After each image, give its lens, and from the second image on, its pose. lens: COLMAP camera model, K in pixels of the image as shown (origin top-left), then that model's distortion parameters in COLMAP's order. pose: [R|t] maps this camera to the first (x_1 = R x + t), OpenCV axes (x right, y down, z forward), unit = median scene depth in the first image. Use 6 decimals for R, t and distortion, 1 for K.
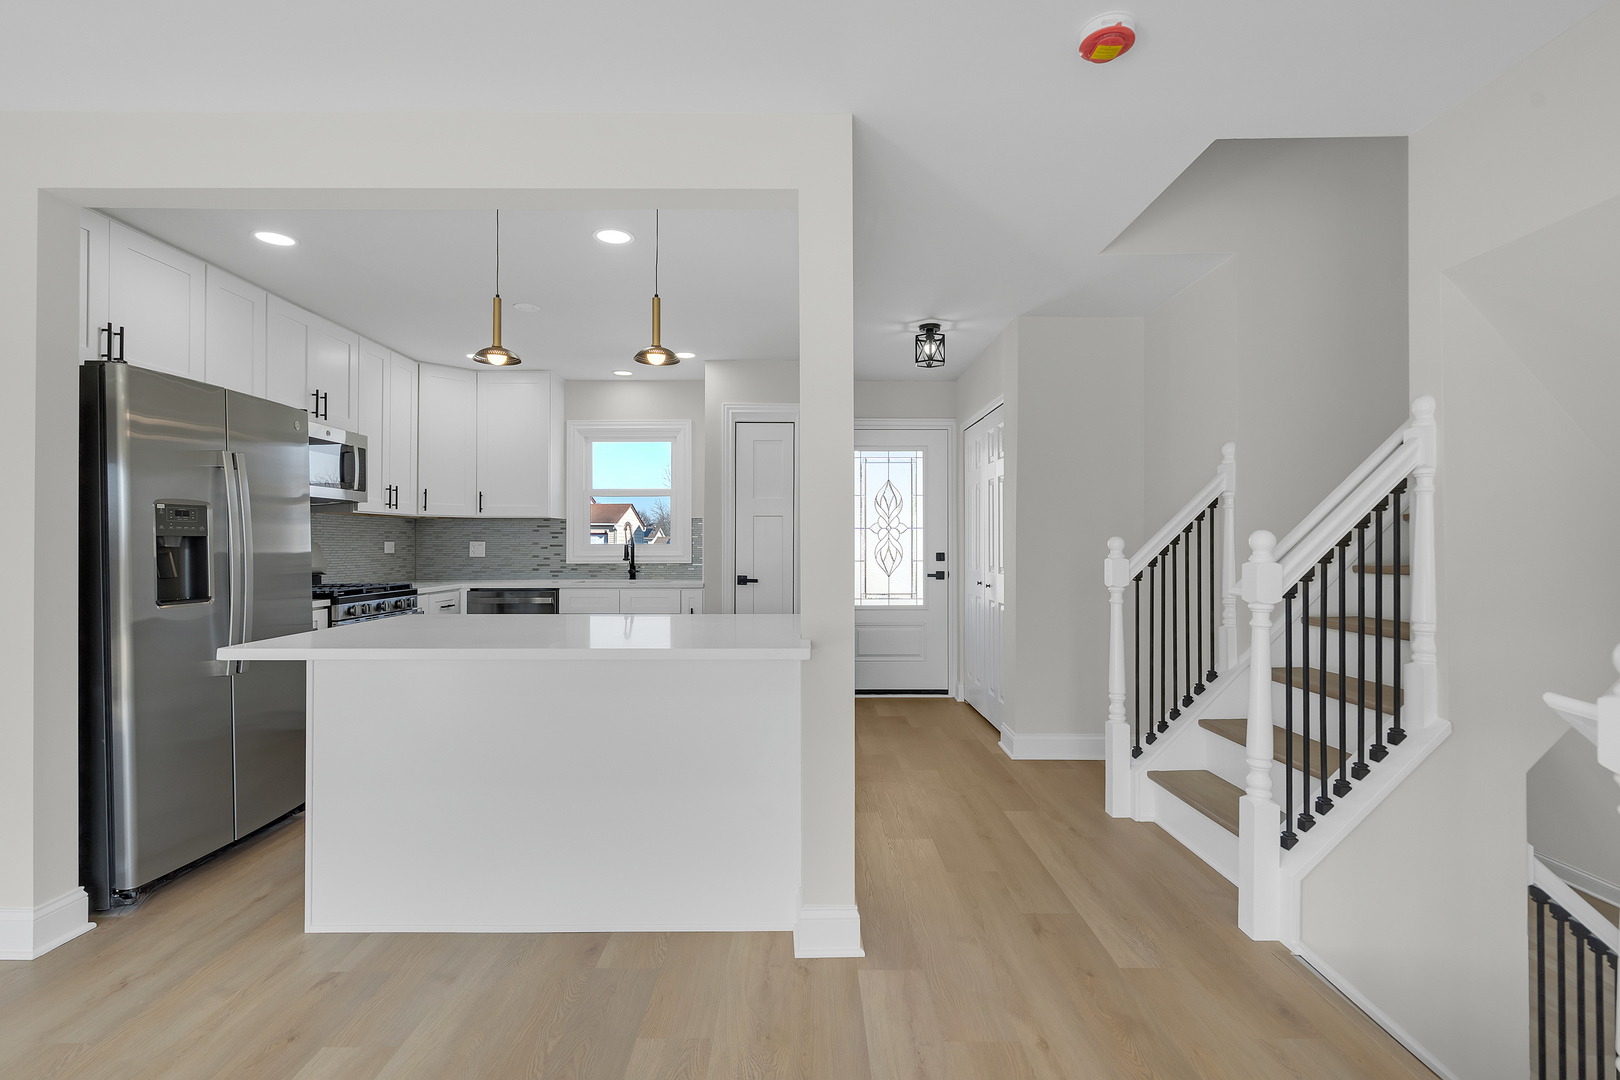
lens RADIAL K [[765.3, 0, 826.3], [0, 765.3, 536.1], [0, 0, 1]] dist [0.004382, 0.003428]
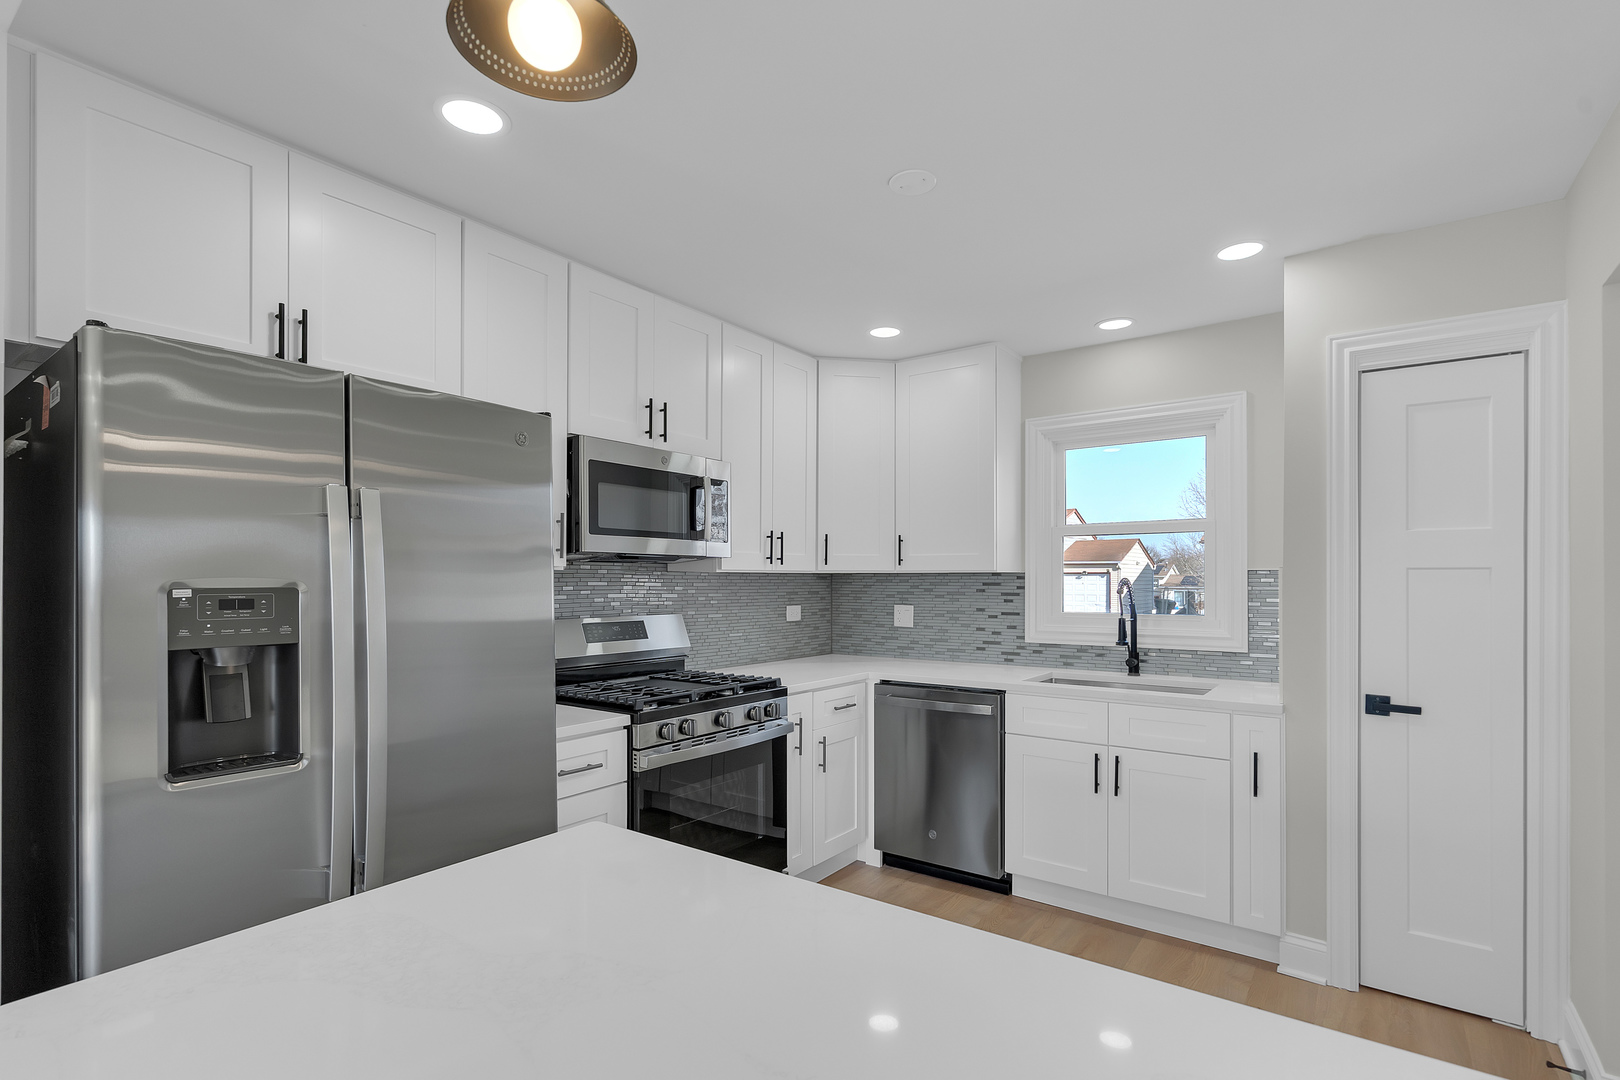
lens RADIAL K [[765.3, 0, 794.9], [0, 765.3, 575.7], [0, 0, 1]] dist [0.004382, 0.003428]
pose [[0.782676, -0.000819, -0.622429, -0.091613], [0.003450, 0.999989, 0.003022, -0.023146], [0.622420, -0.004513, 0.782670, 0.382648]]
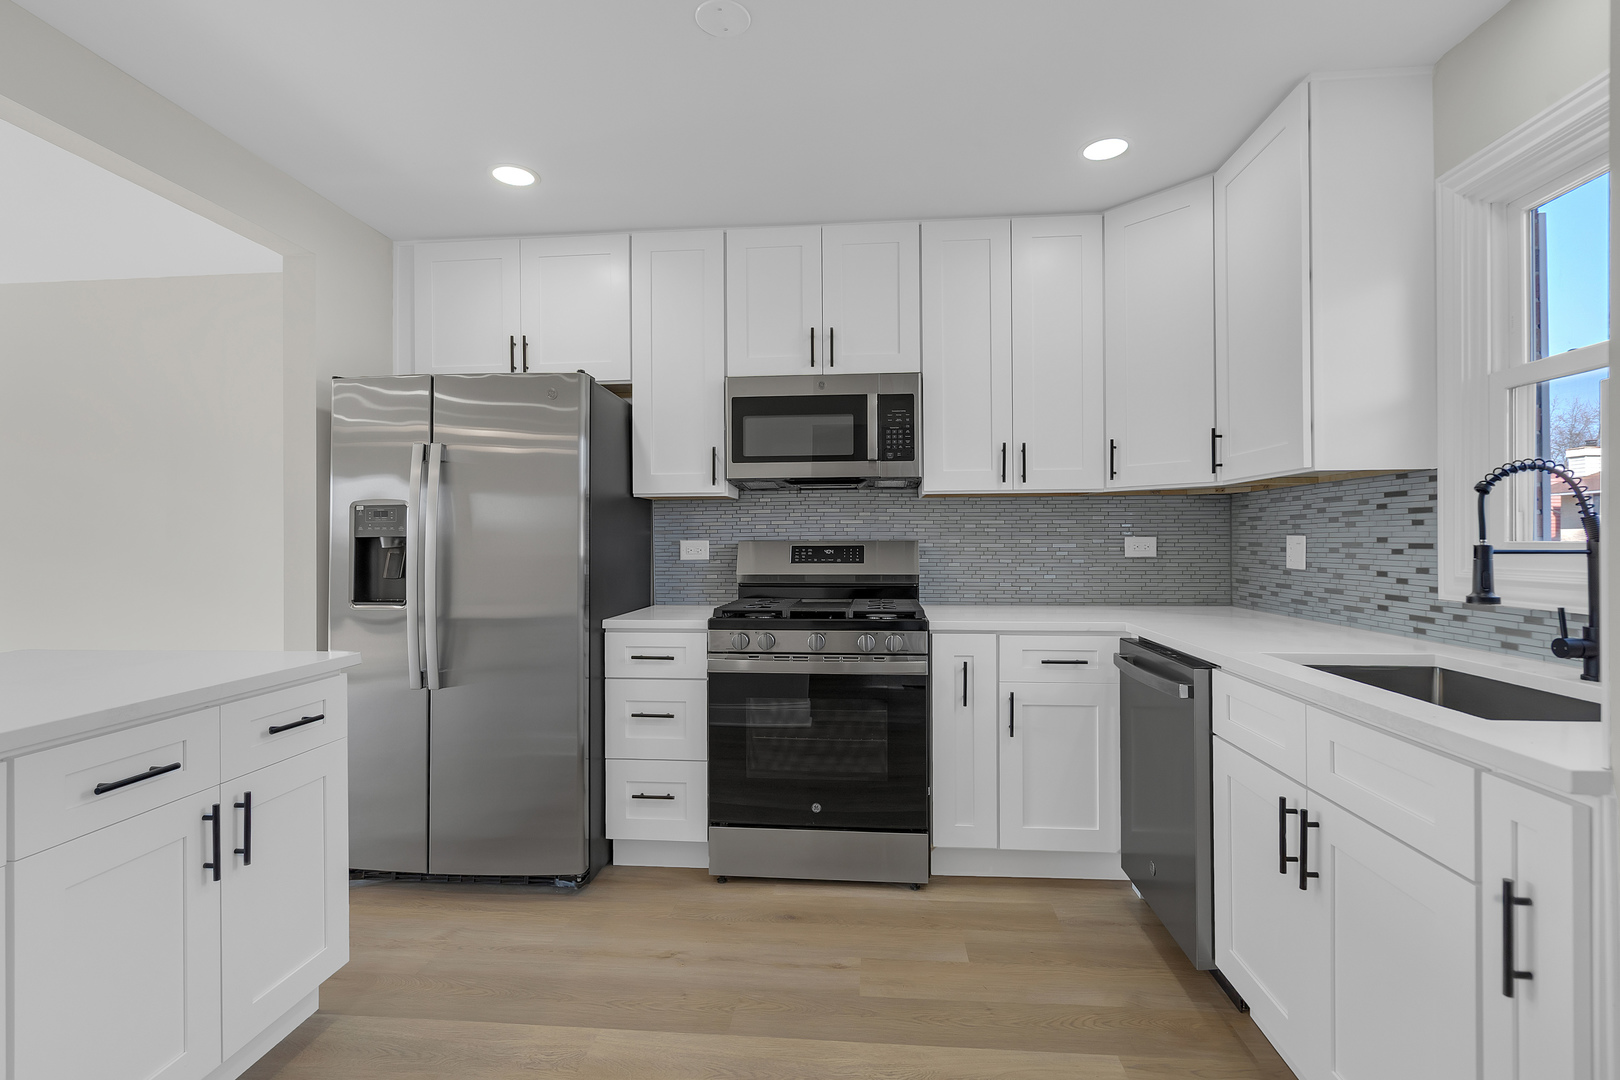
lens RADIAL K [[765.3, 0, 856.2], [0, 765.3, 539.0], [0, 0, 1]] dist [0.004382, 0.003428]
pose [[-0.111171, -0.000175, -0.993801, 0.033502], [0.014627, 0.999891, -0.001812, 0.006235], [0.993694, -0.014738, -0.111156, 0.797677]]
